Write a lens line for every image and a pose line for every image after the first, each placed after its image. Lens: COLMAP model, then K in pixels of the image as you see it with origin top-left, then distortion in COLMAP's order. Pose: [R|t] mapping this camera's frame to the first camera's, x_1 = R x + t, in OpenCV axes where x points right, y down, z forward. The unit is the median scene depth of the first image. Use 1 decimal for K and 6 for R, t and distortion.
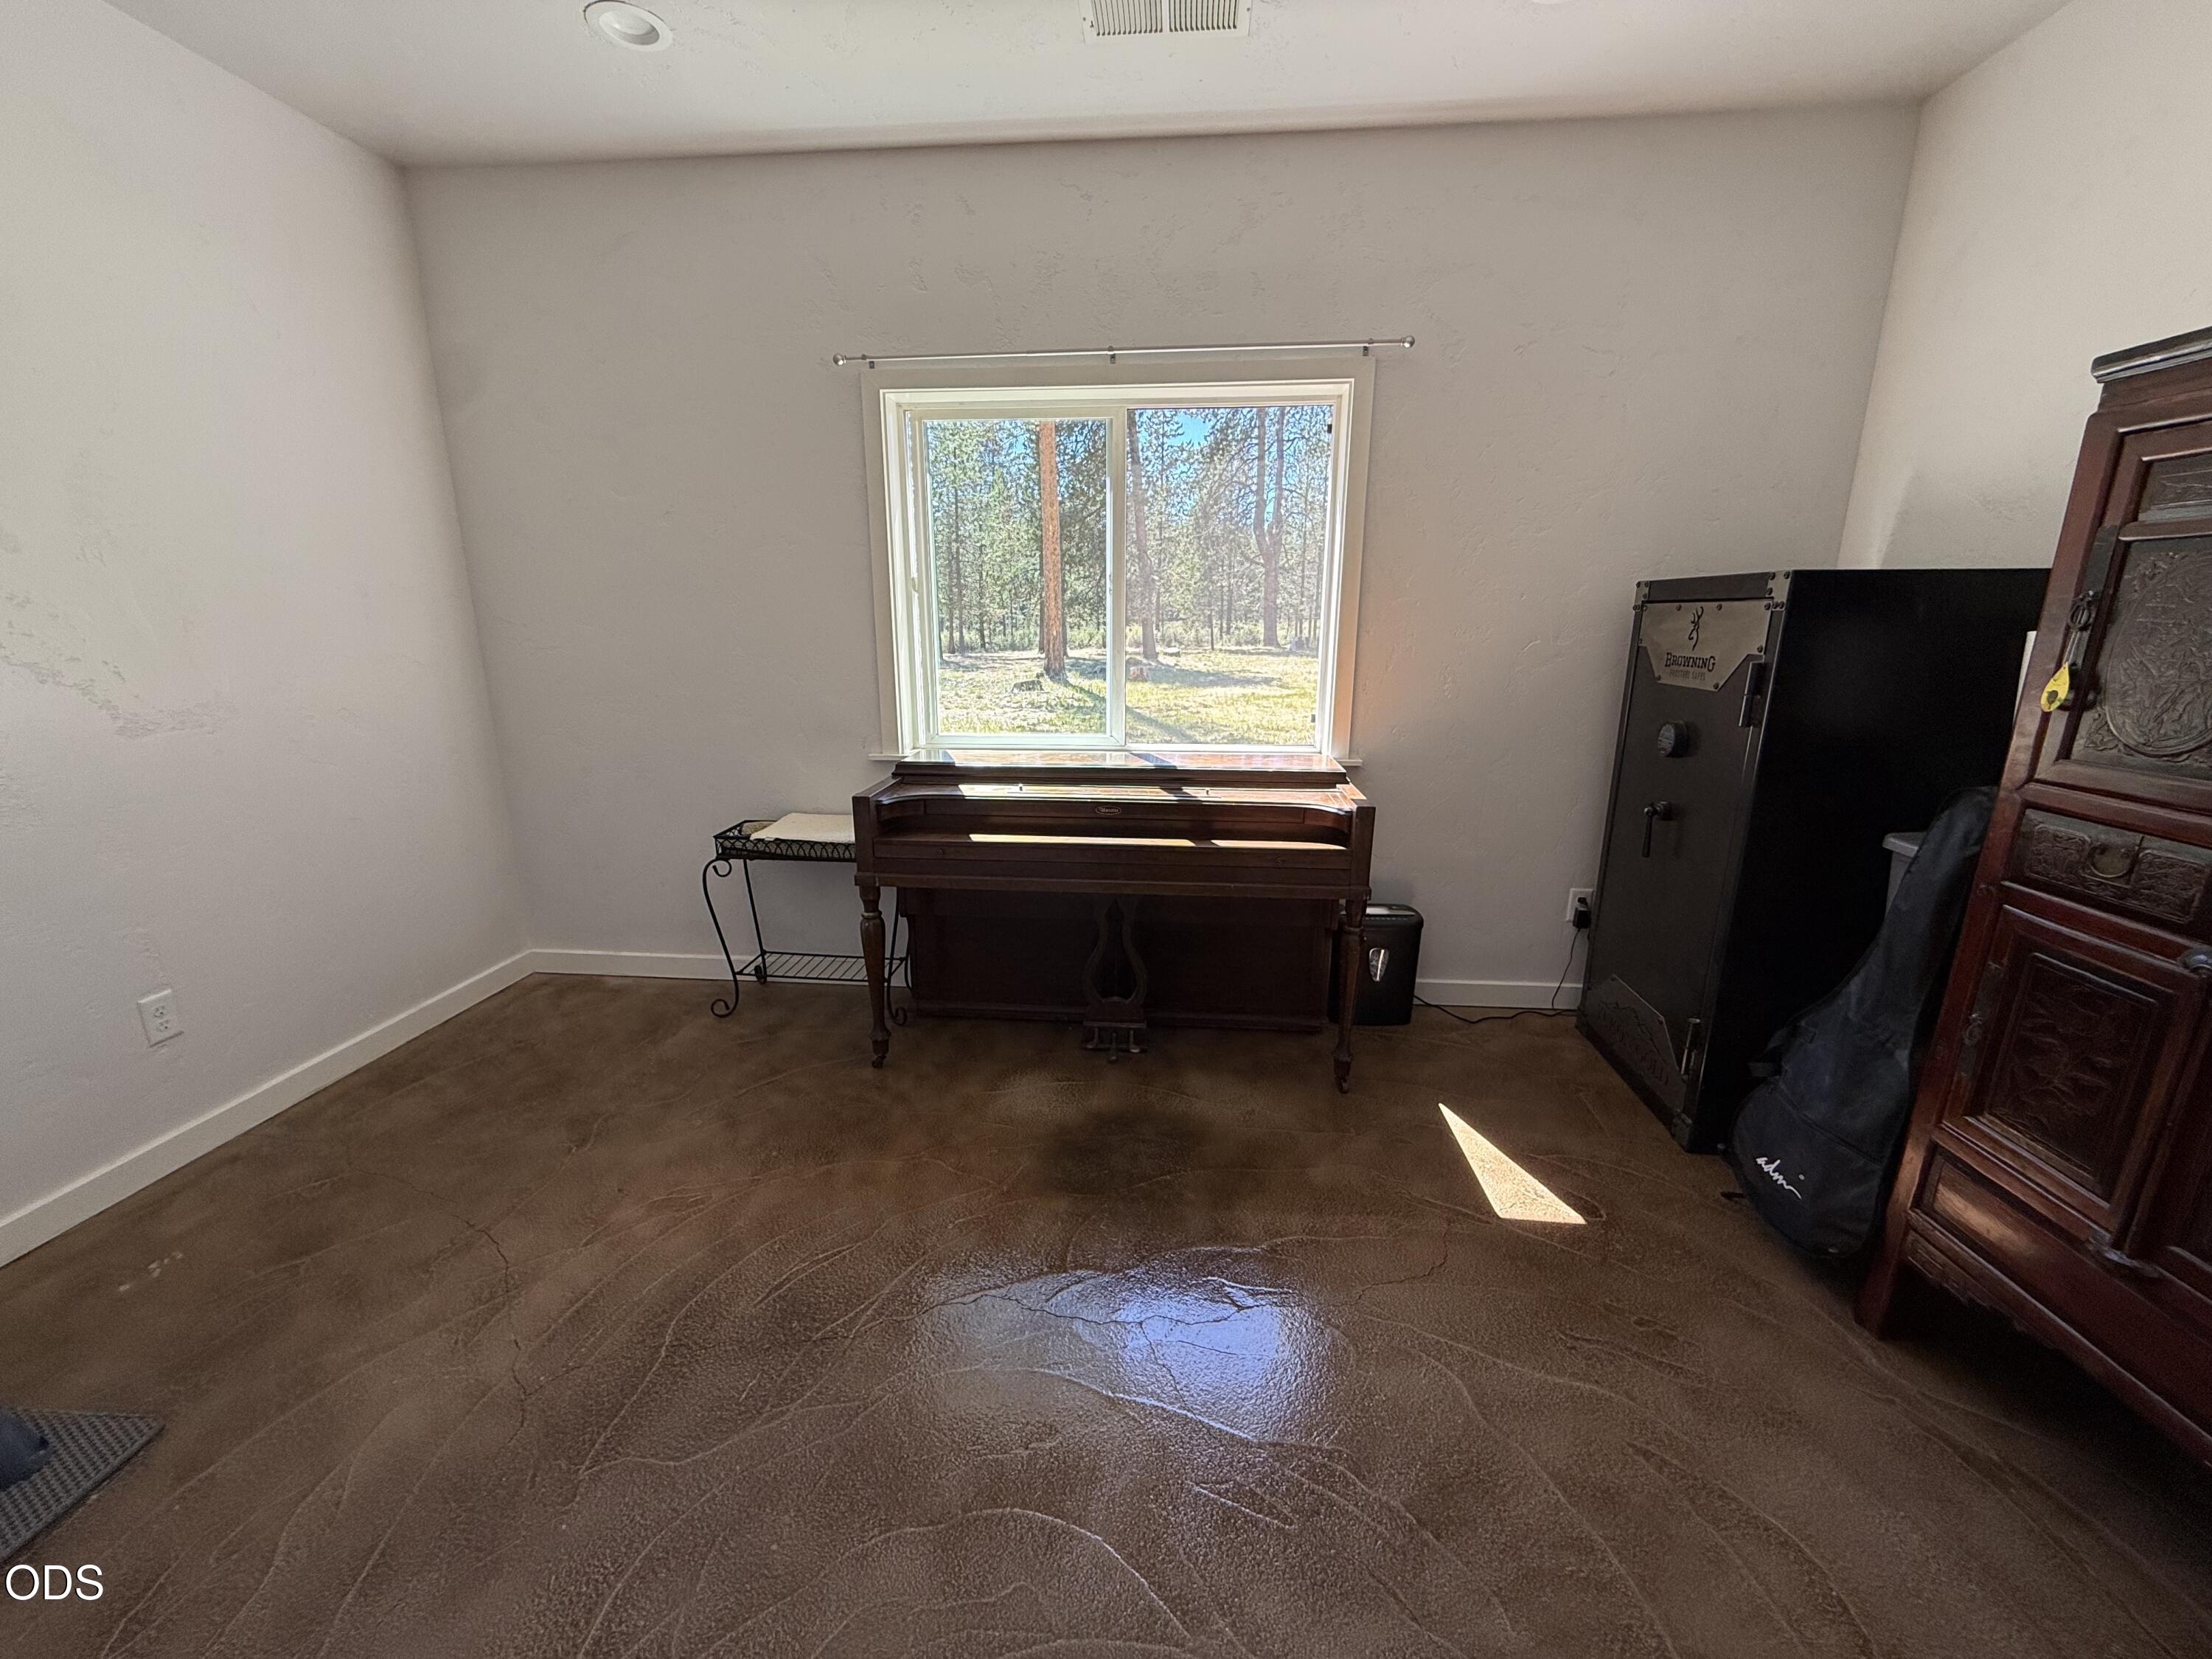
lens RADIAL K [[886.2, 0, 1101.5], [0, 886.2, 832.2], [0, 0, 1]] dist [0.000110, 0.000086]
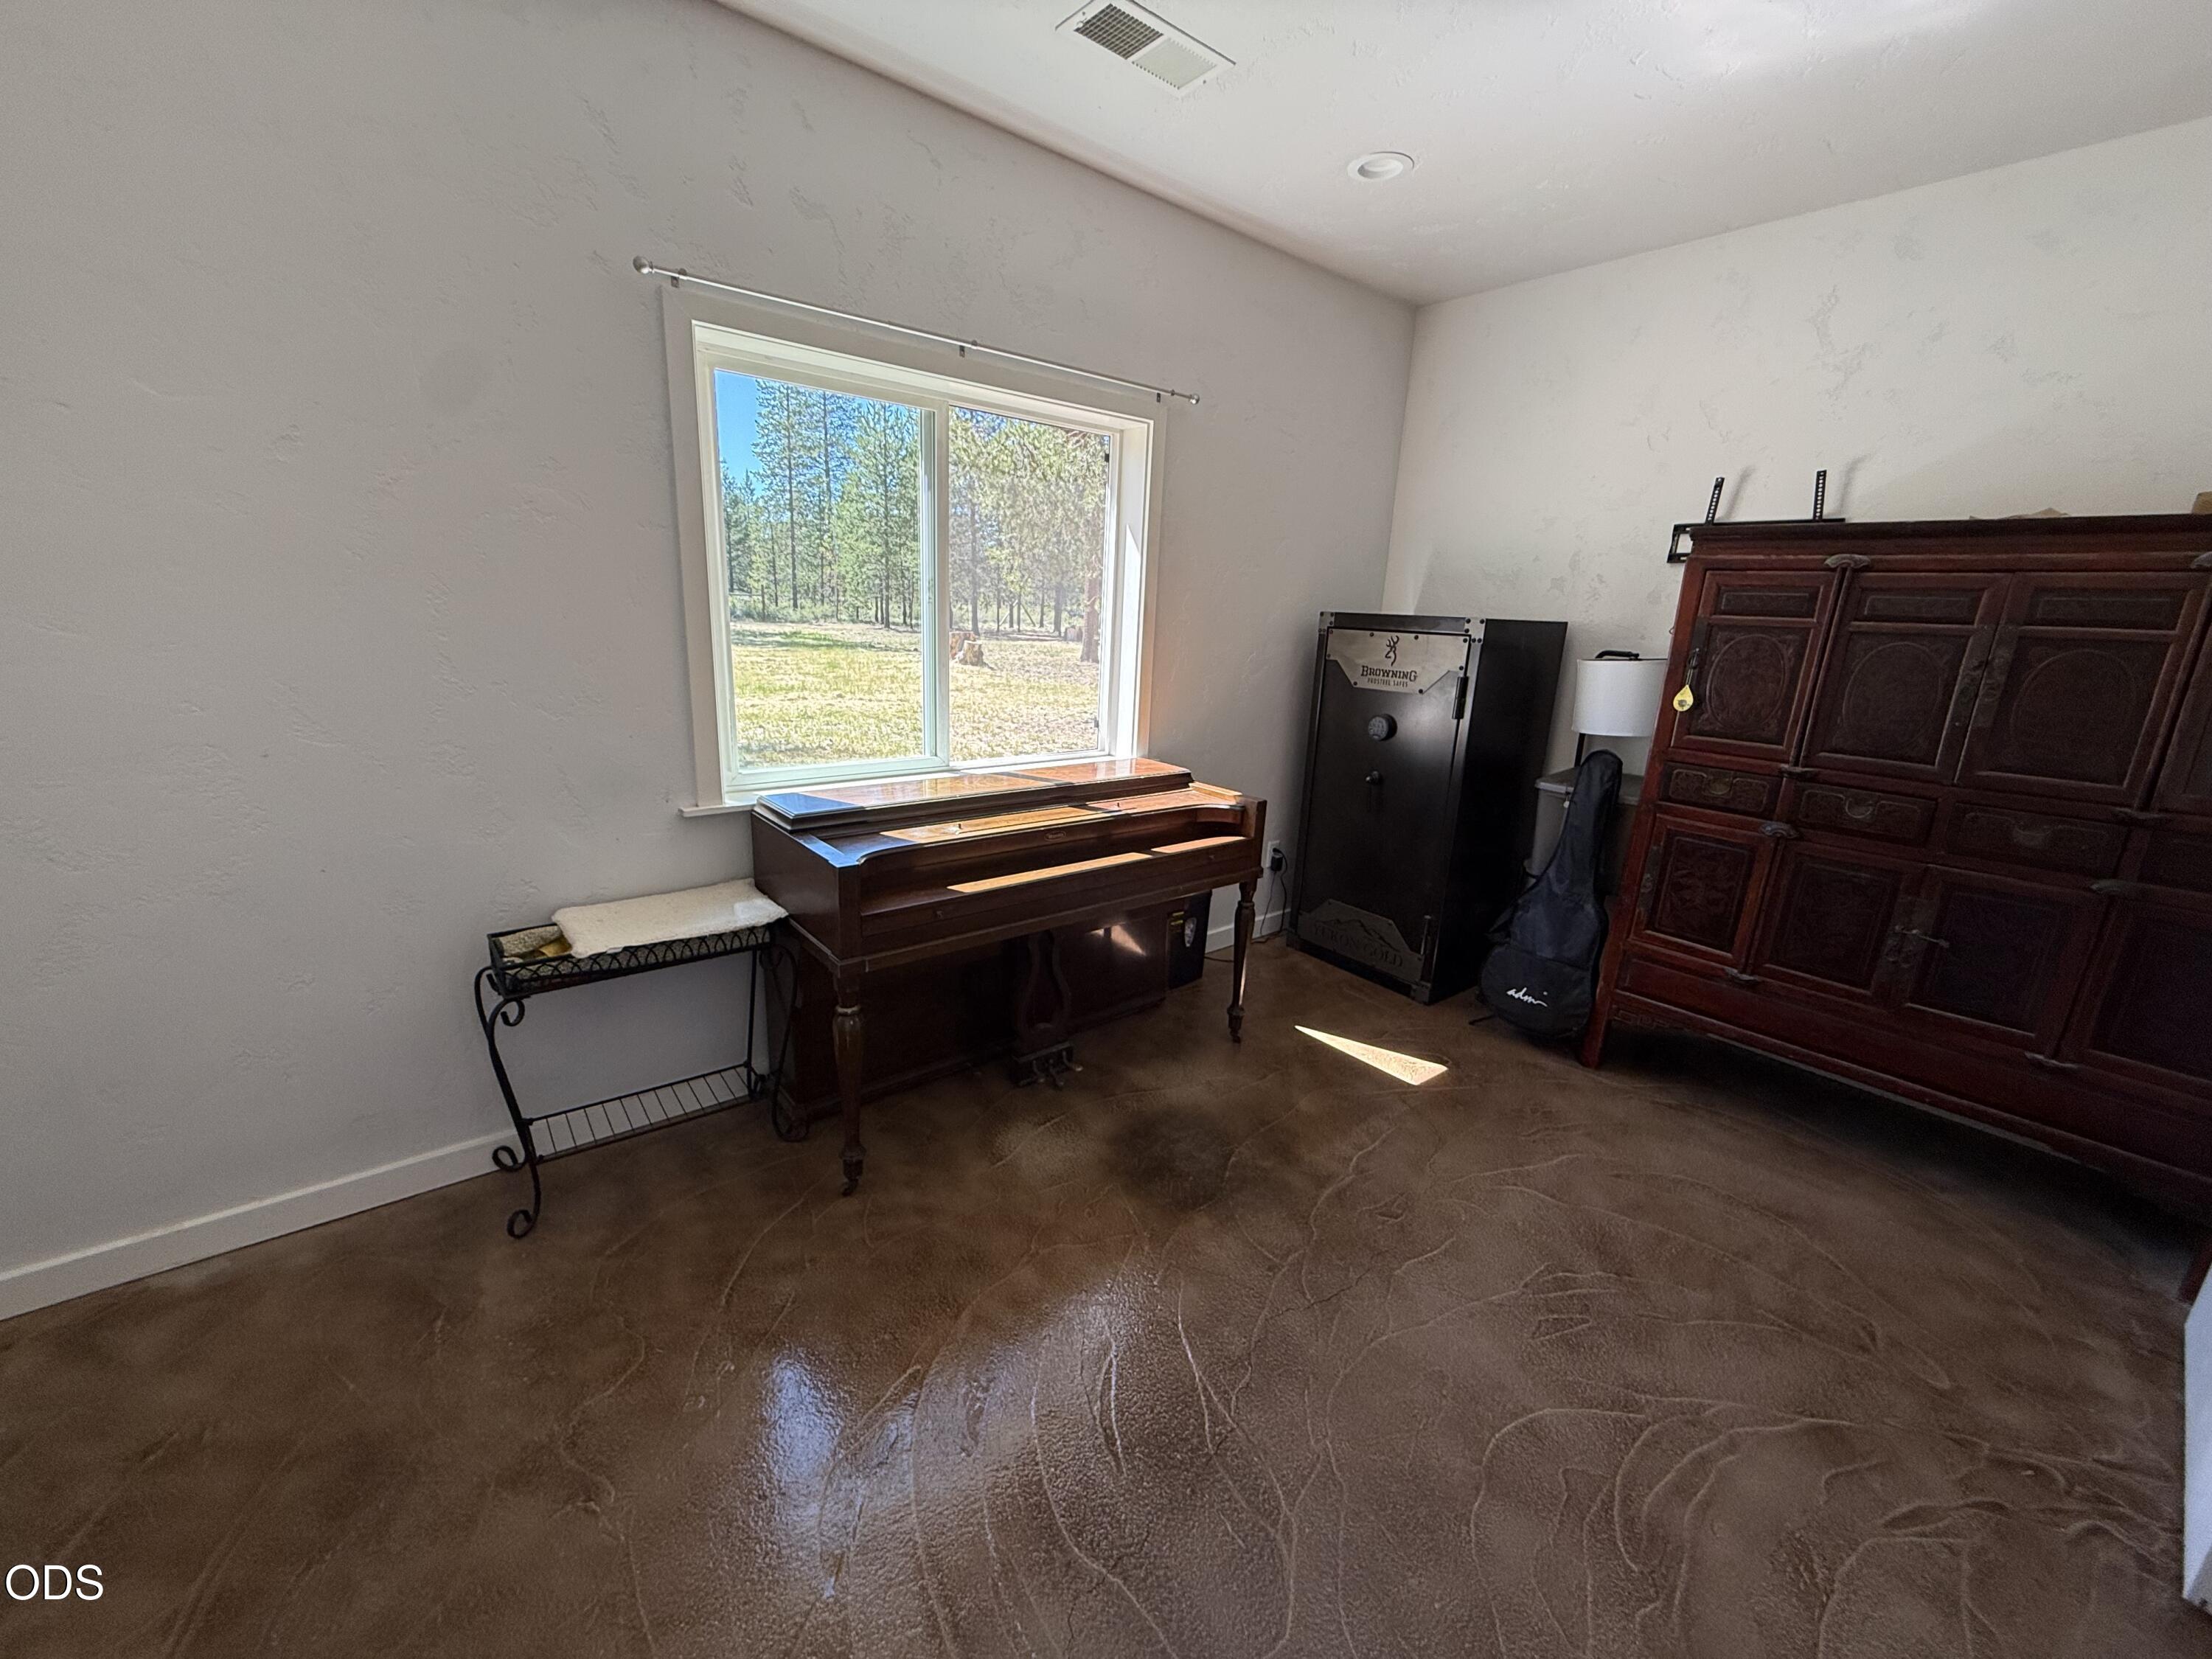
lens RADIAL K [[886.2, 0, 1106.1], [0, 886.2, 830.8], [0, 0, 1]] dist [0.000110, 0.000086]
pose [[0.712735, -0.144923, 0.686299, -0.657288], [0.126051, 0.988958, 0.077928, -0.105223], [-0.690015, 0.030966, 0.723132, 0.274627]]
